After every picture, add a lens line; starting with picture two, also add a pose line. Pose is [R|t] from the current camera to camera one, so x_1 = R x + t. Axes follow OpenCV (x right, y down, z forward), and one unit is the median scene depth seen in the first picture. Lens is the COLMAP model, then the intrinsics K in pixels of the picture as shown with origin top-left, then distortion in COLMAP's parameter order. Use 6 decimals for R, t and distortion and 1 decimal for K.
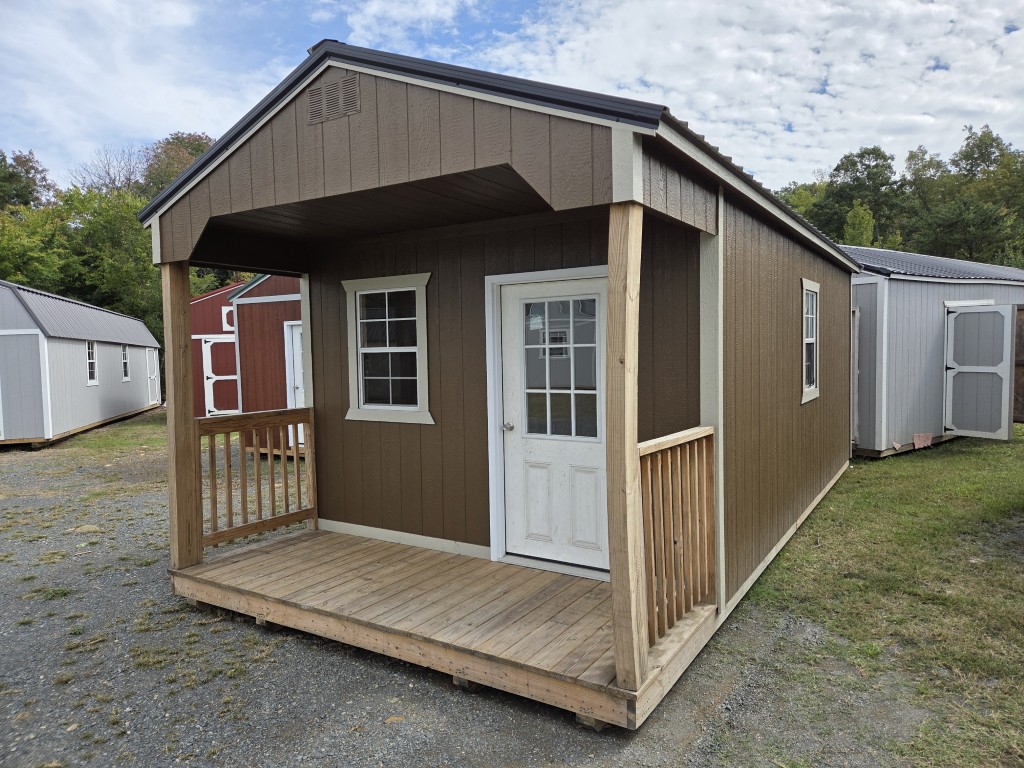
lens RADIAL K [[690.6, 0, 511.8], [0, 690.6, 380.7], [0, 0, 1]] dist [0.018651, -0.007451]
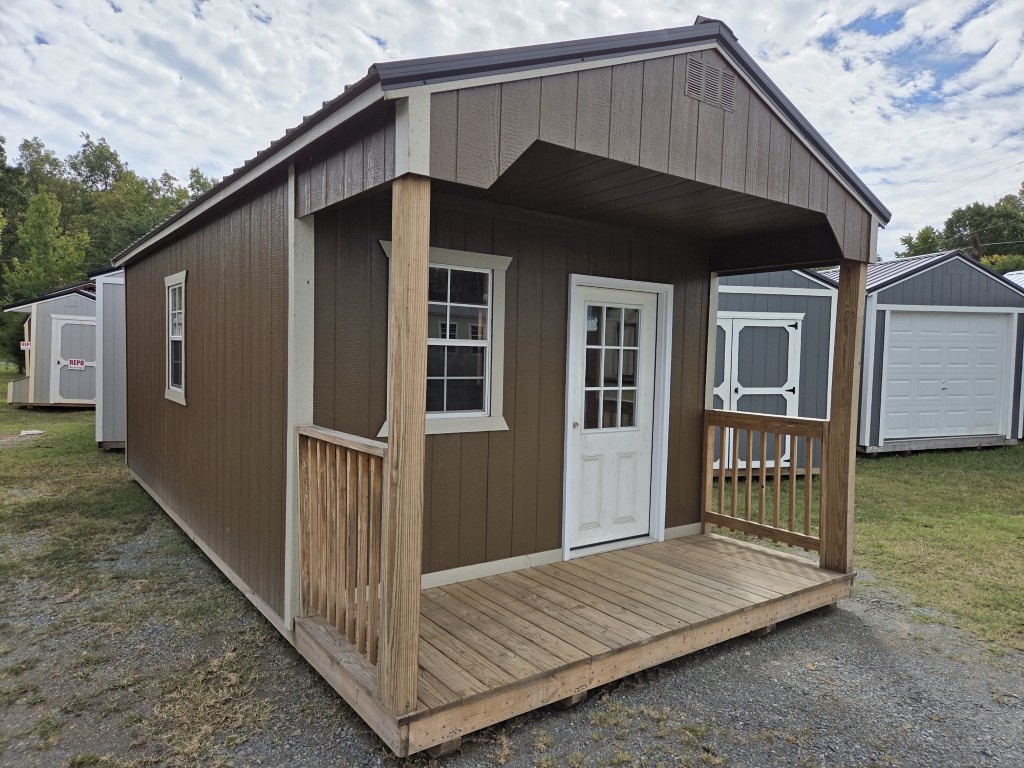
lens RADIAL K [[690.6, 0, 511.6], [0, 690.6, 387.3], [0, 0, 1]] dist [0.018651, -0.007451]
pose [[0.369158, -0.017185, 0.929208, -0.999388], [0.012639, 0.999829, 0.013469, -0.003112], [-0.929281, 0.006772, 0.369312, 0.720268]]
